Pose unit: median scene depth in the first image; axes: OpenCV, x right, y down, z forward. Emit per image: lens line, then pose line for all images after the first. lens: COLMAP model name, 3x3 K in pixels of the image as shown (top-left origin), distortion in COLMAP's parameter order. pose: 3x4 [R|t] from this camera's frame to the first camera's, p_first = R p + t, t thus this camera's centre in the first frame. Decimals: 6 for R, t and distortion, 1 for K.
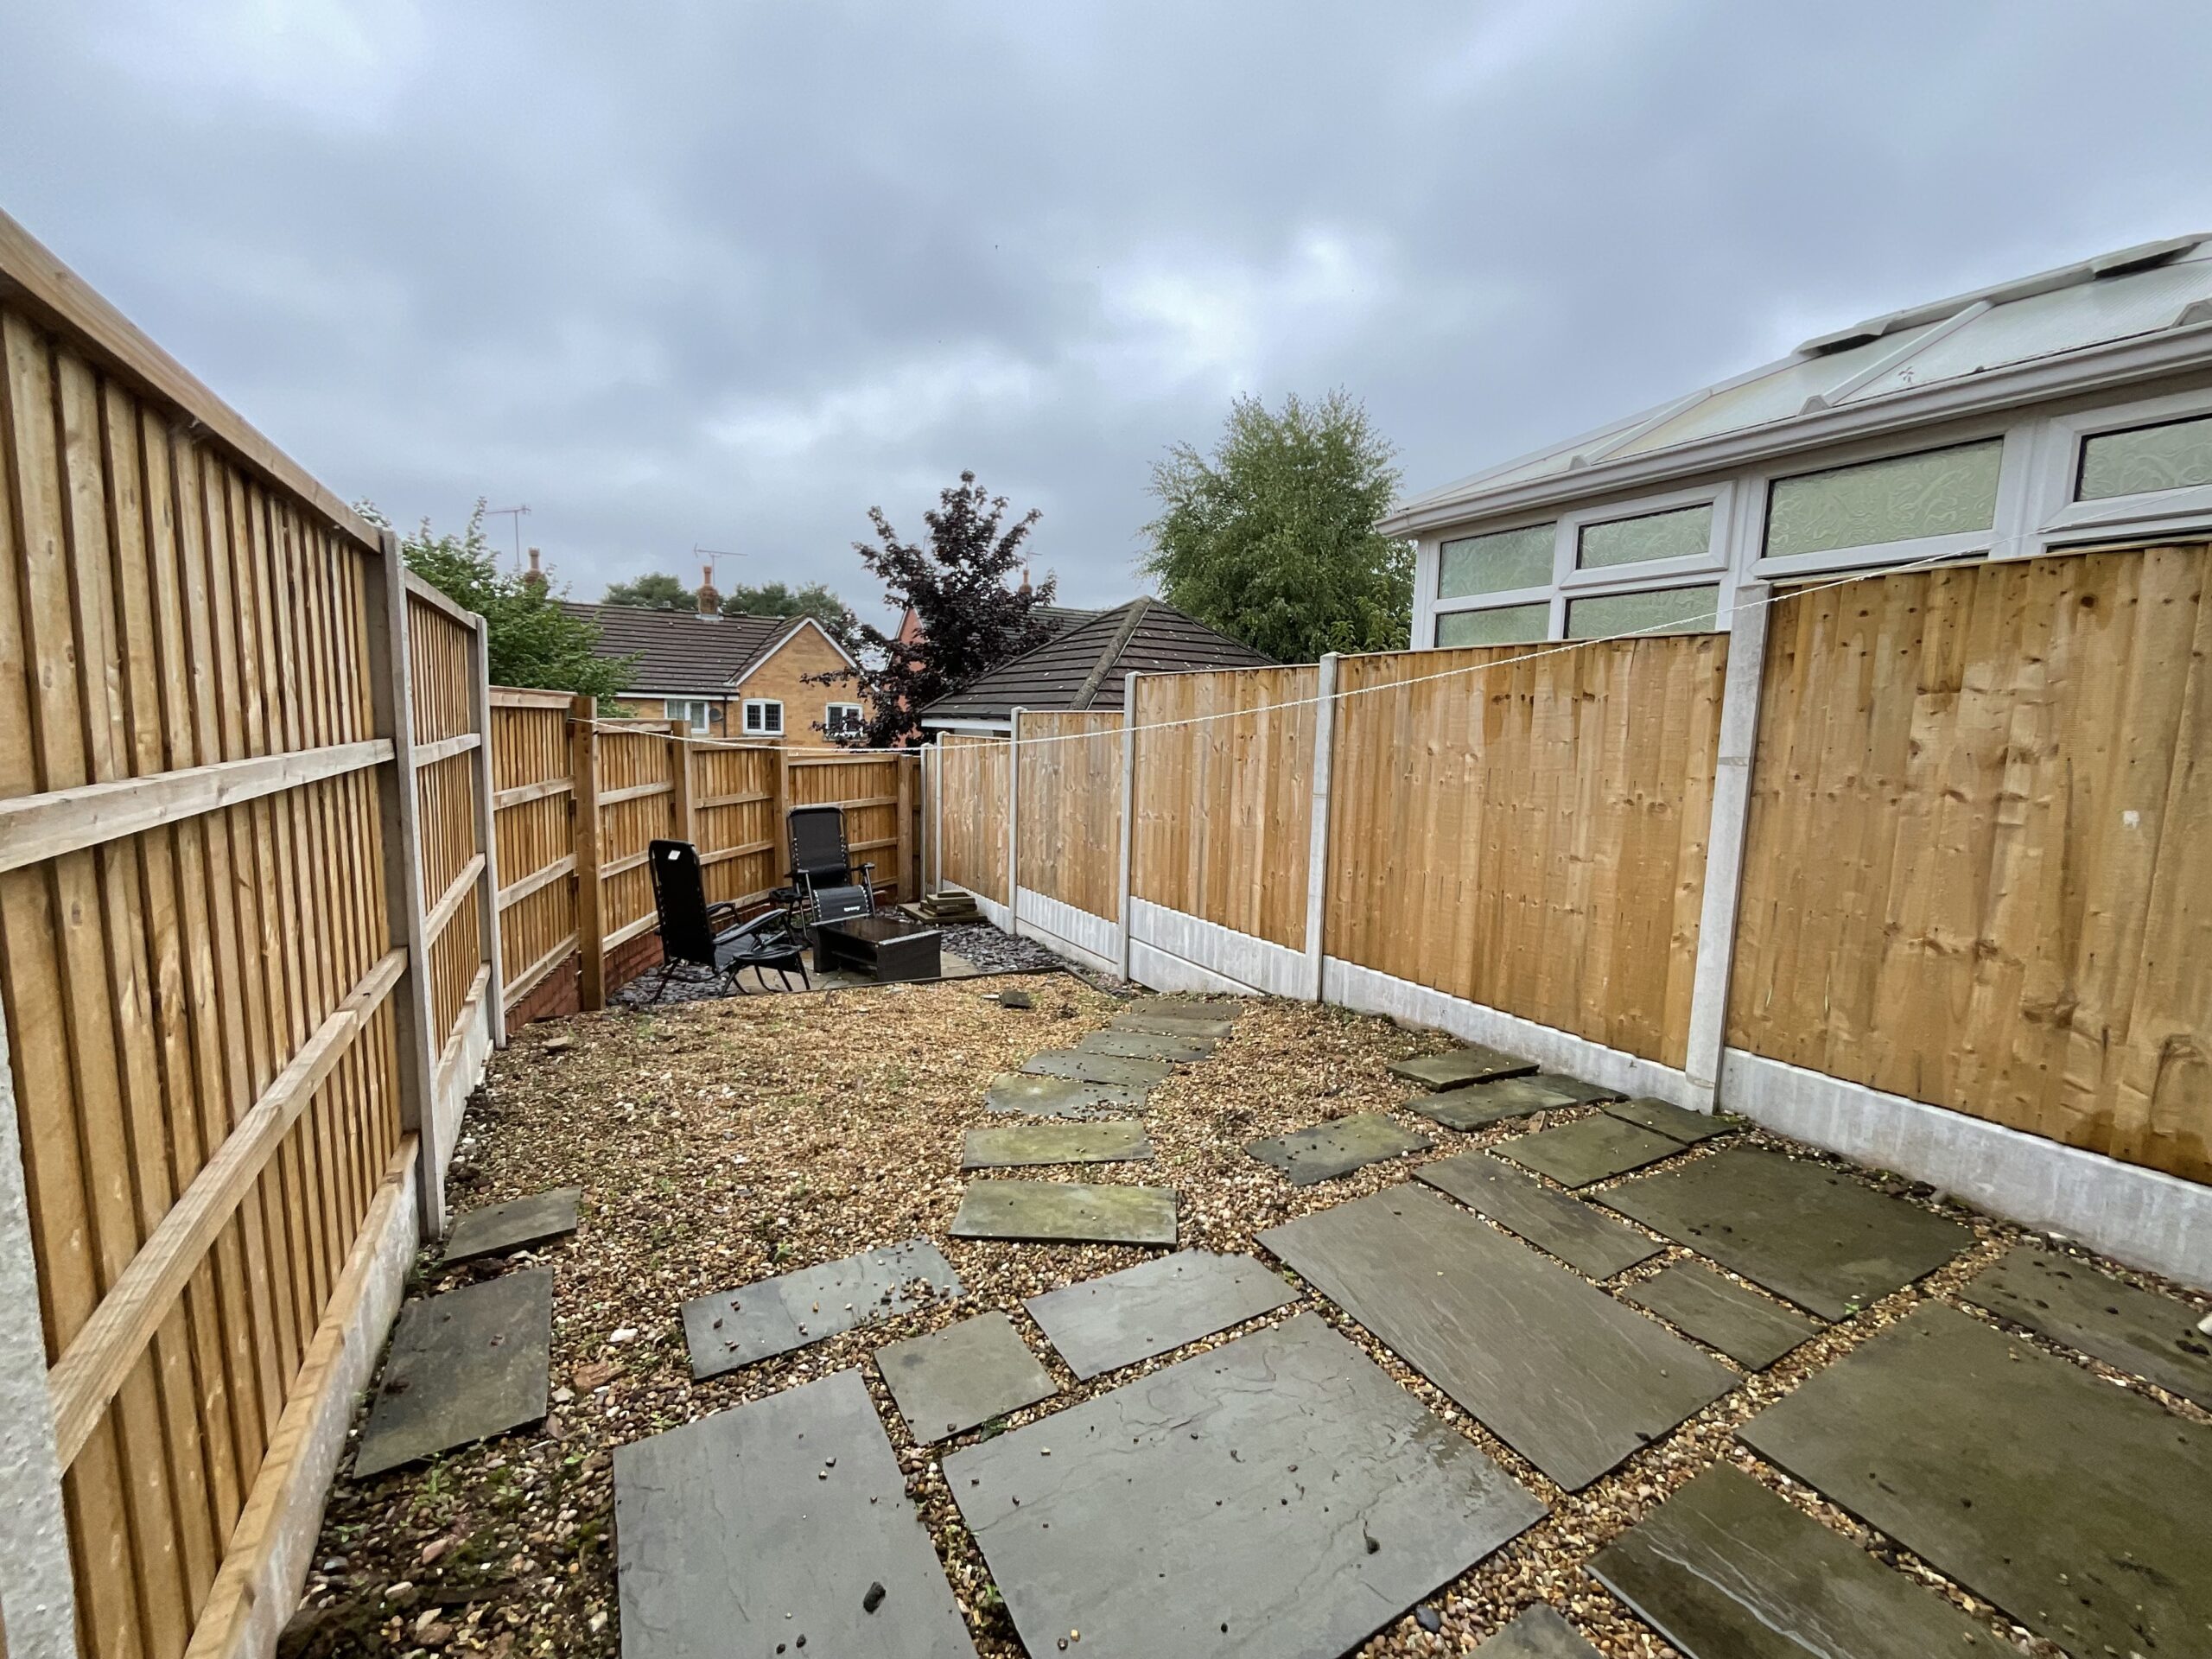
lens RADIAL K [[898.5, 0, 1099.3], [0, 898.5, 827.4], [0, 0, 1]] dist [-0.001482, 0.000455]
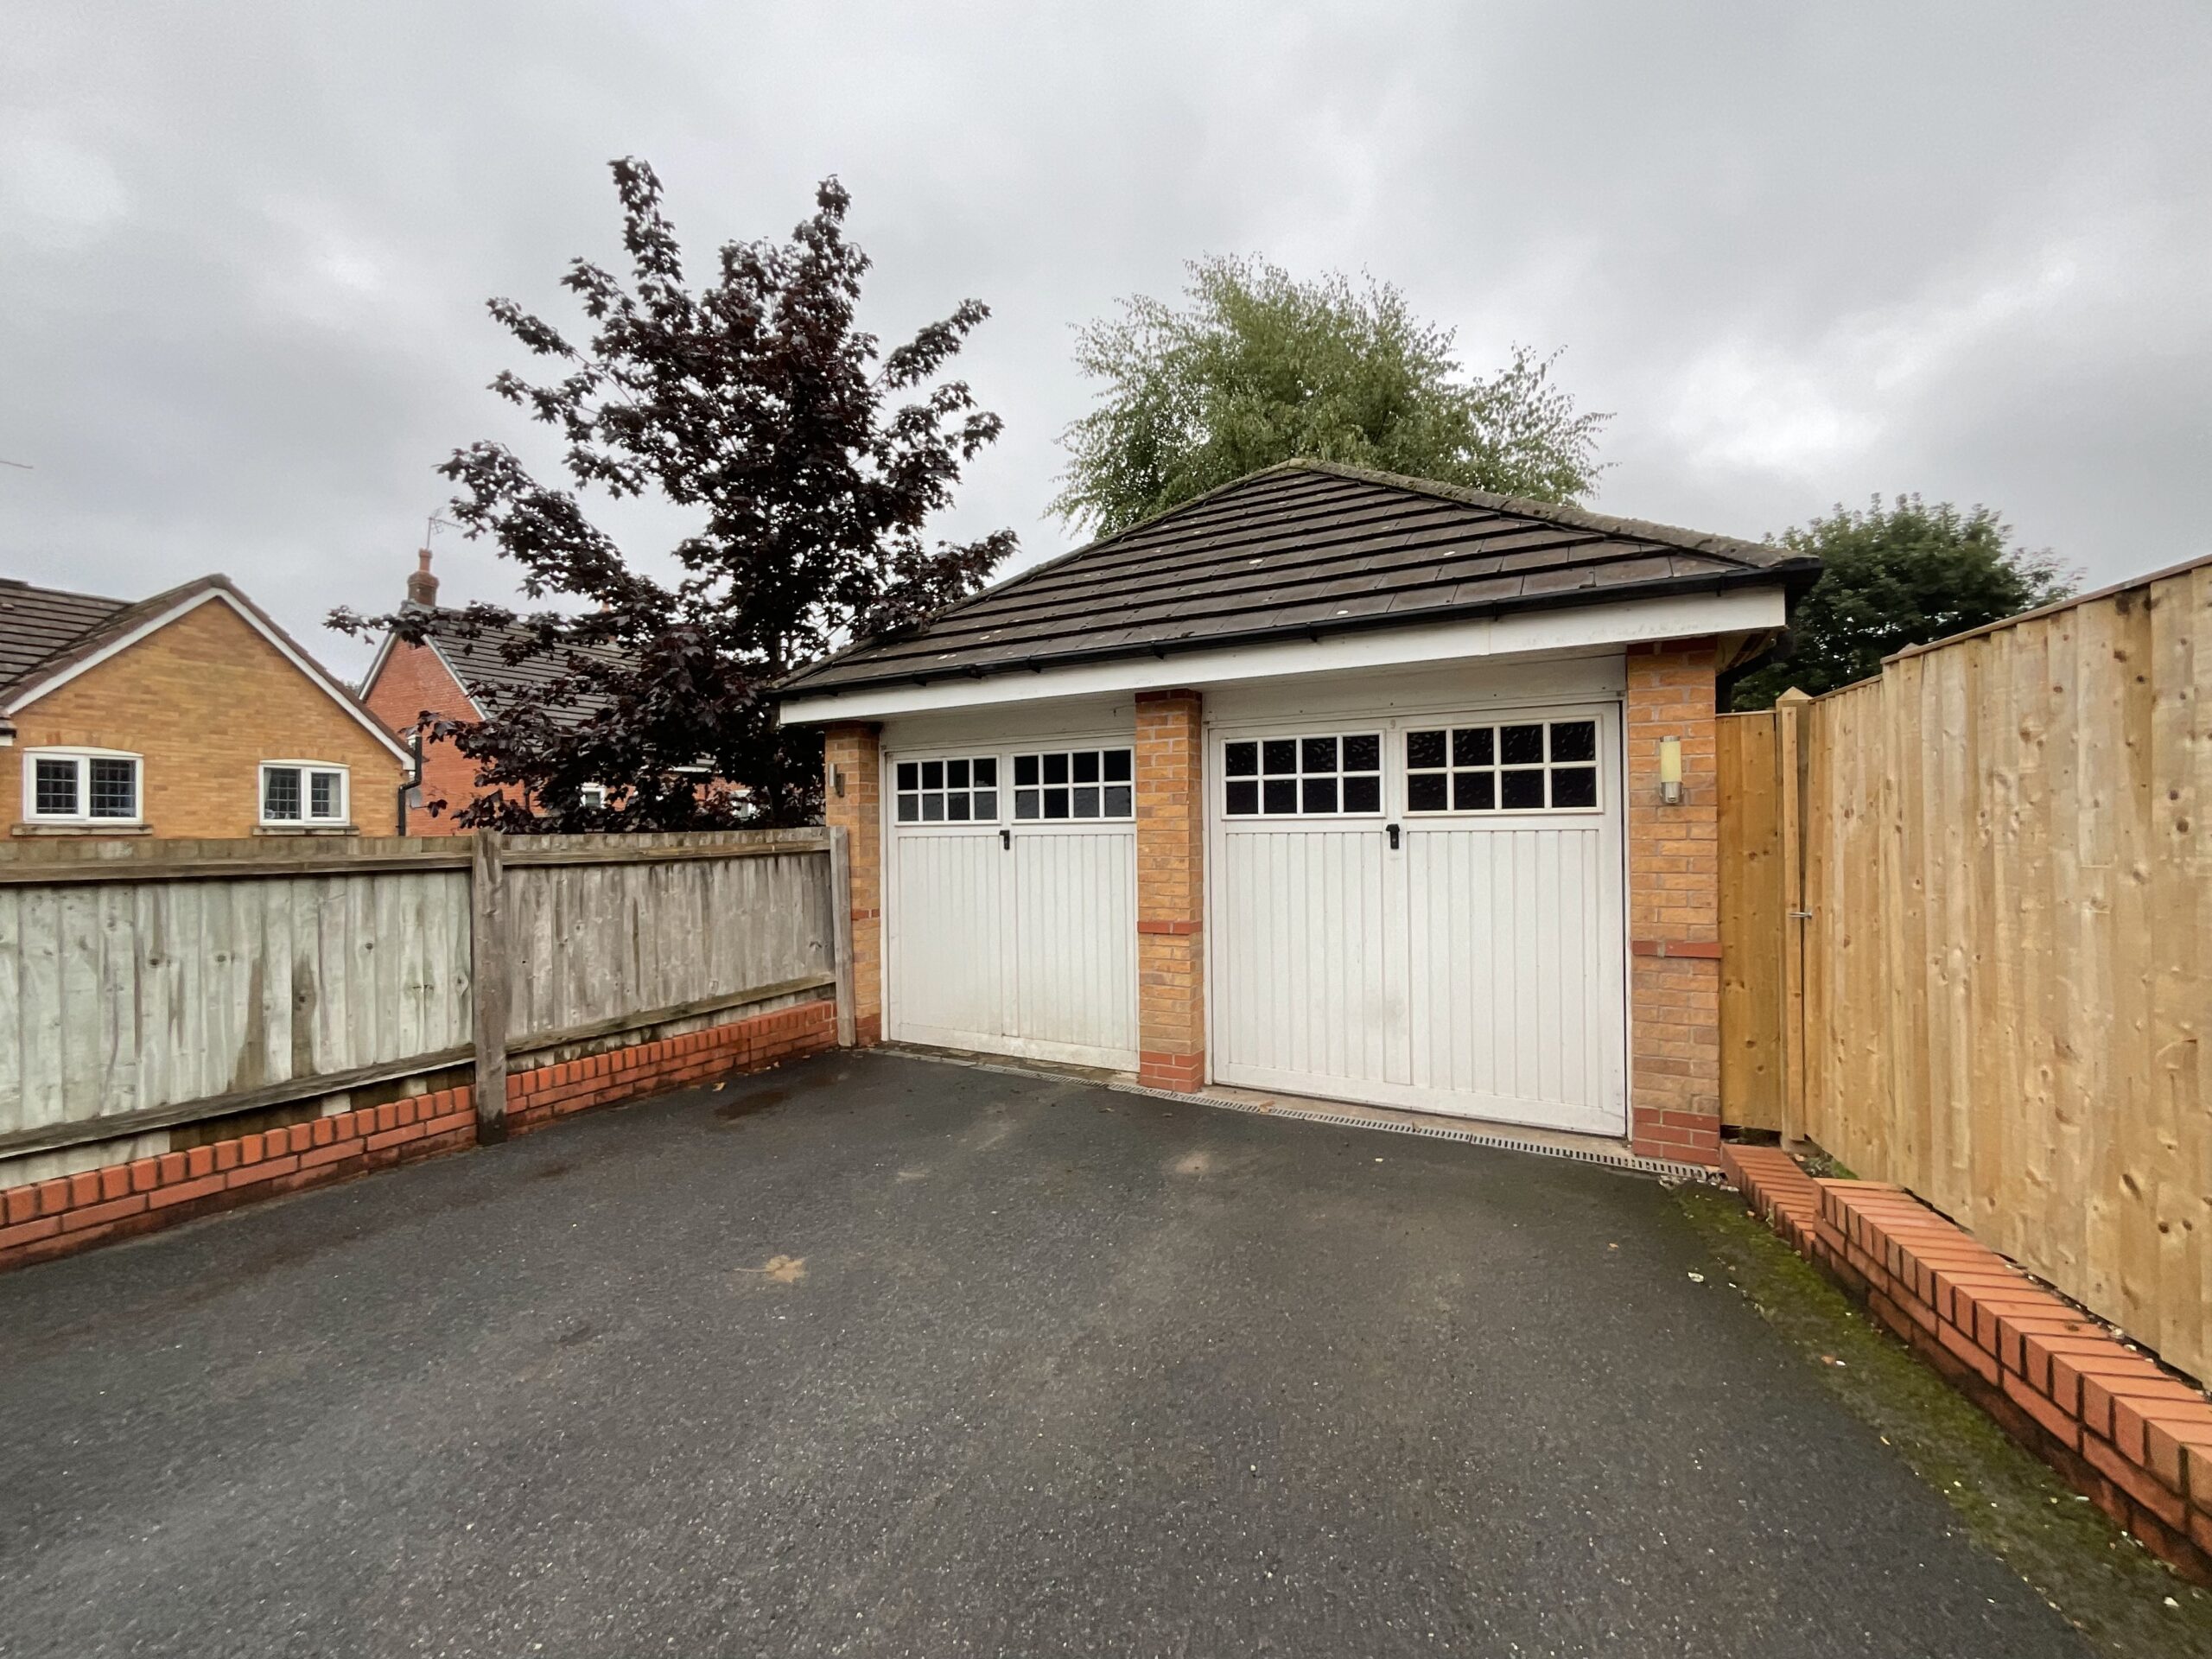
lens RADIAL K [[898.5, 0, 1099.2], [0, 898.5, 823.4], [0, 0, 1]] dist [-0.001482, 0.000455]
pose [[0.859556, -0.039120, 0.509541, -0.170509], [0.095138, 0.991885, -0.084339, -0.016592], [-0.502107, 0.120970, 0.856303, 0.364030]]
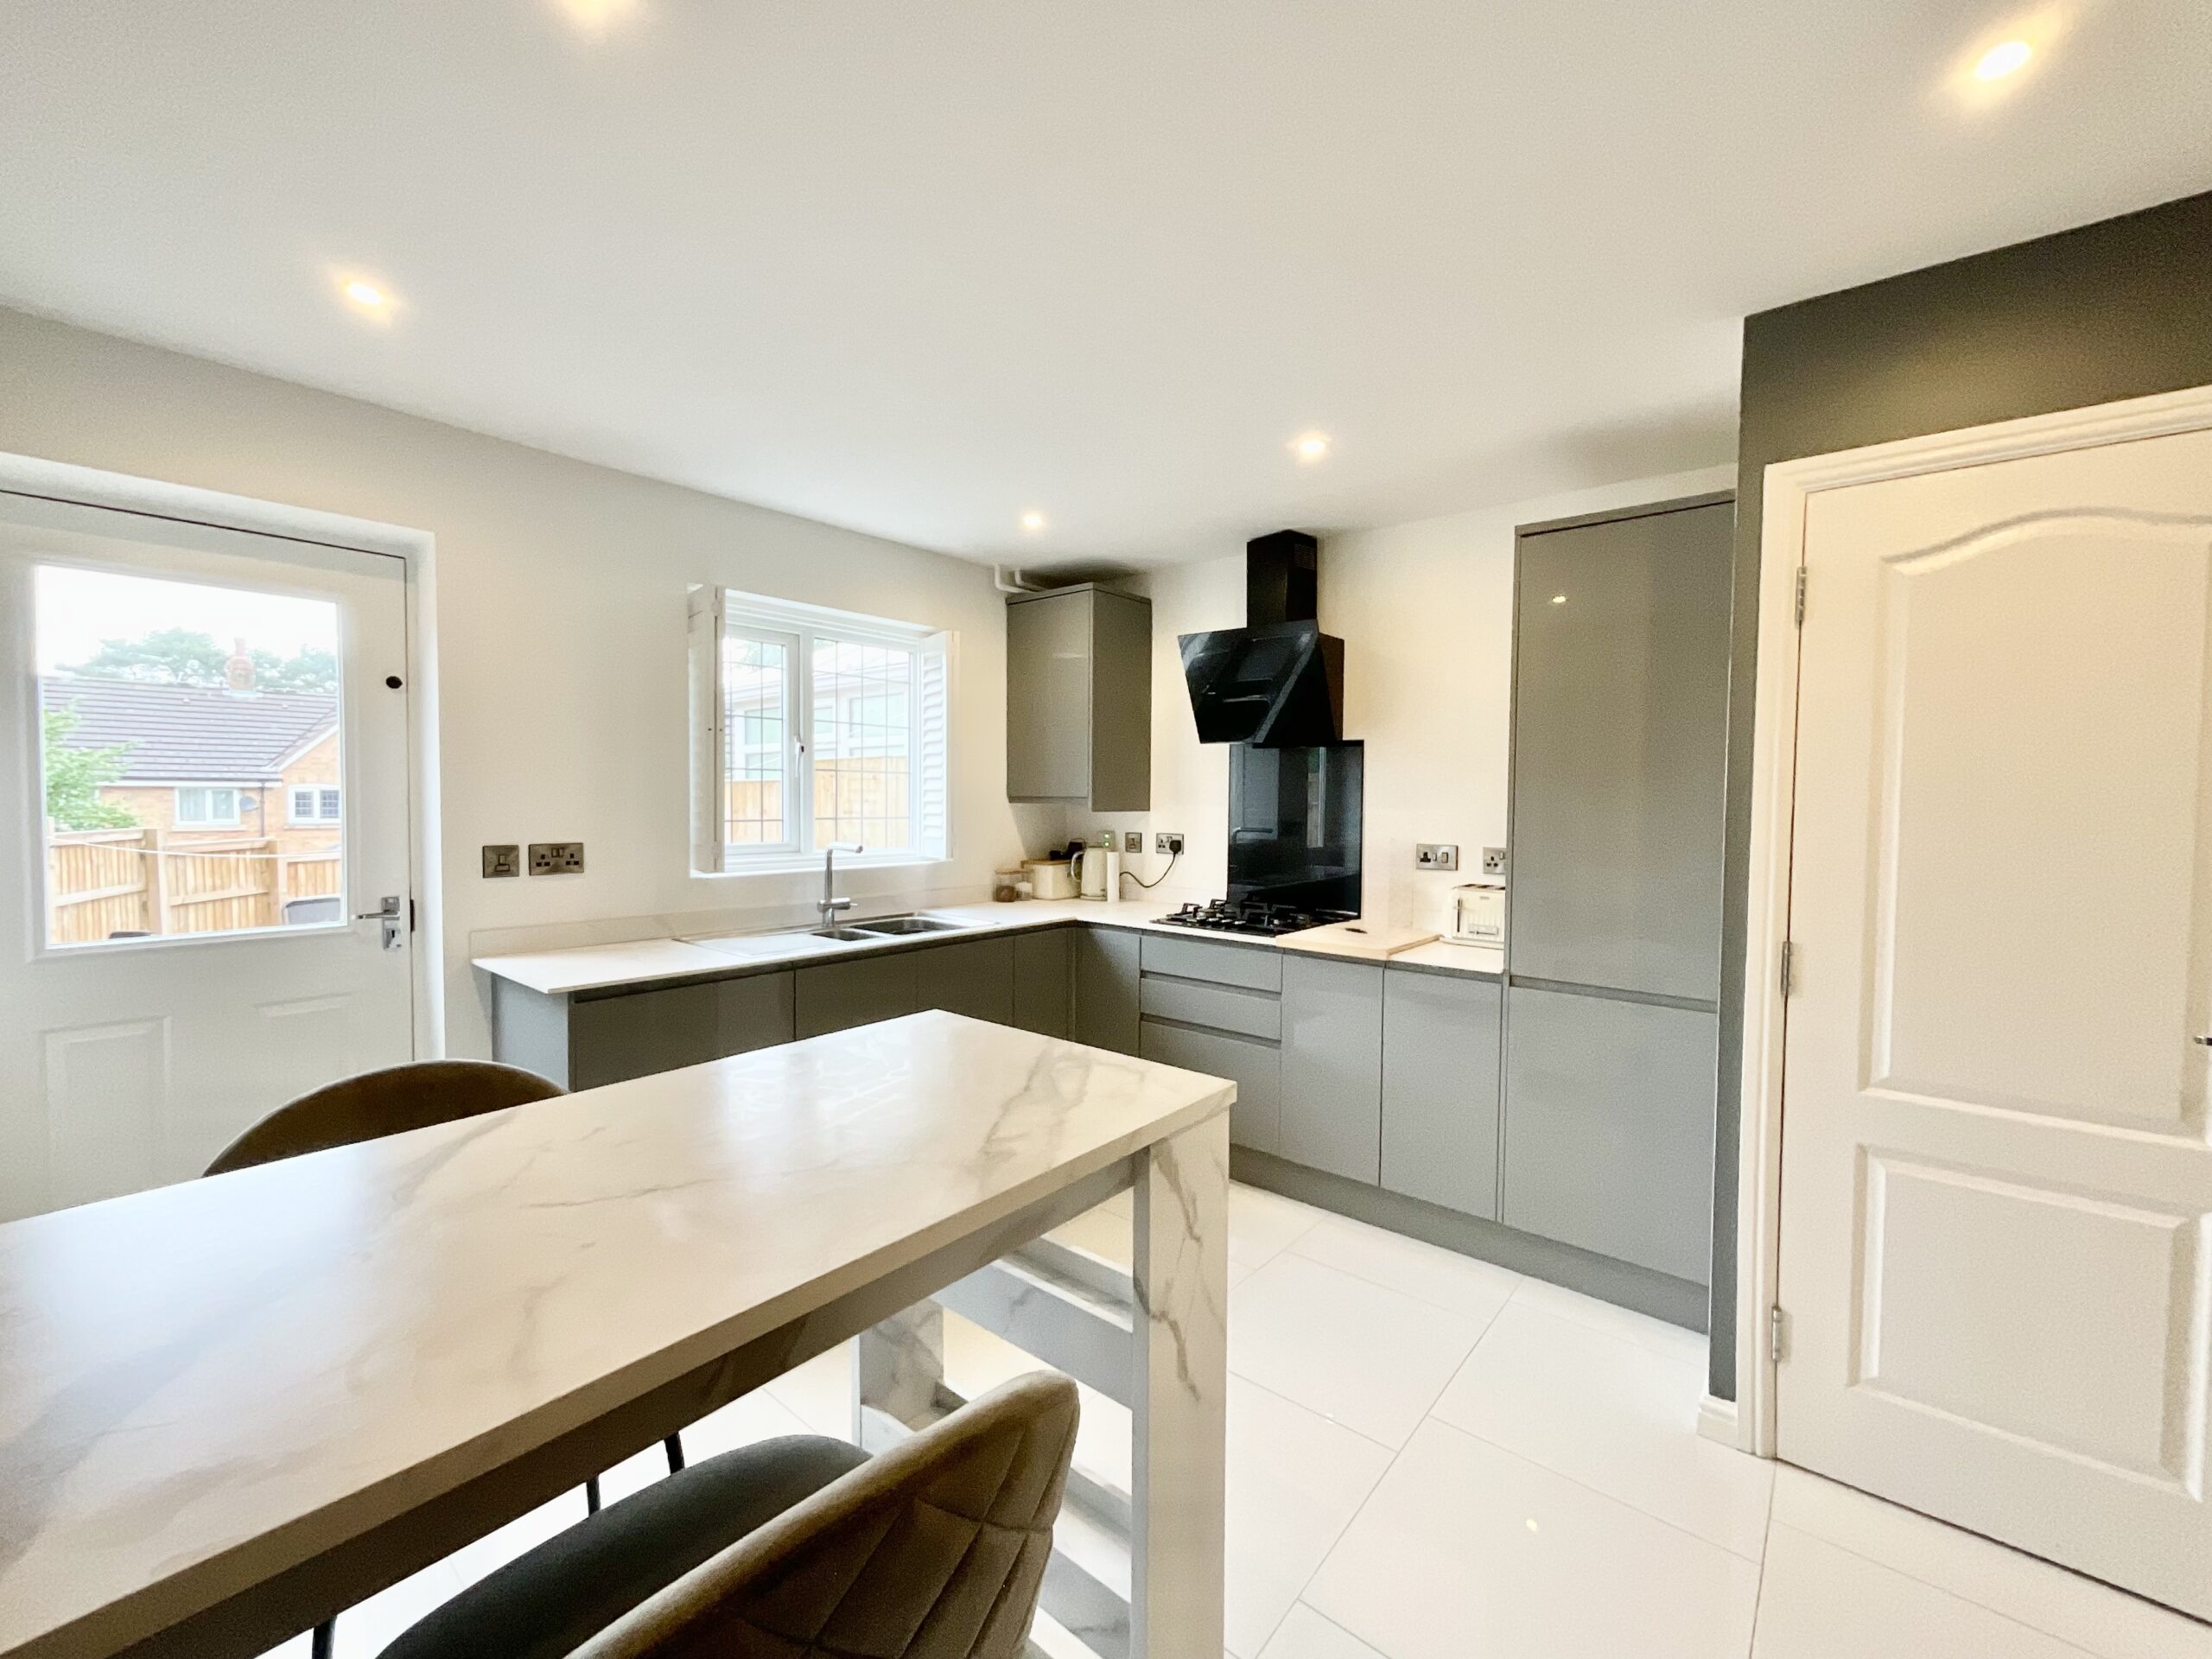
lens RADIAL K [[898.5, 0, 1102.0], [0, 898.5, 831.8], [0, 0, 1]] dist [-0.001482, 0.000455]
pose [[0.941534, -0.030592, 0.335526, 0.069500], [0.055039, 0.996457, -0.063596, 0.005983], [-0.332391, 0.078345, 0.939882, -0.115059]]
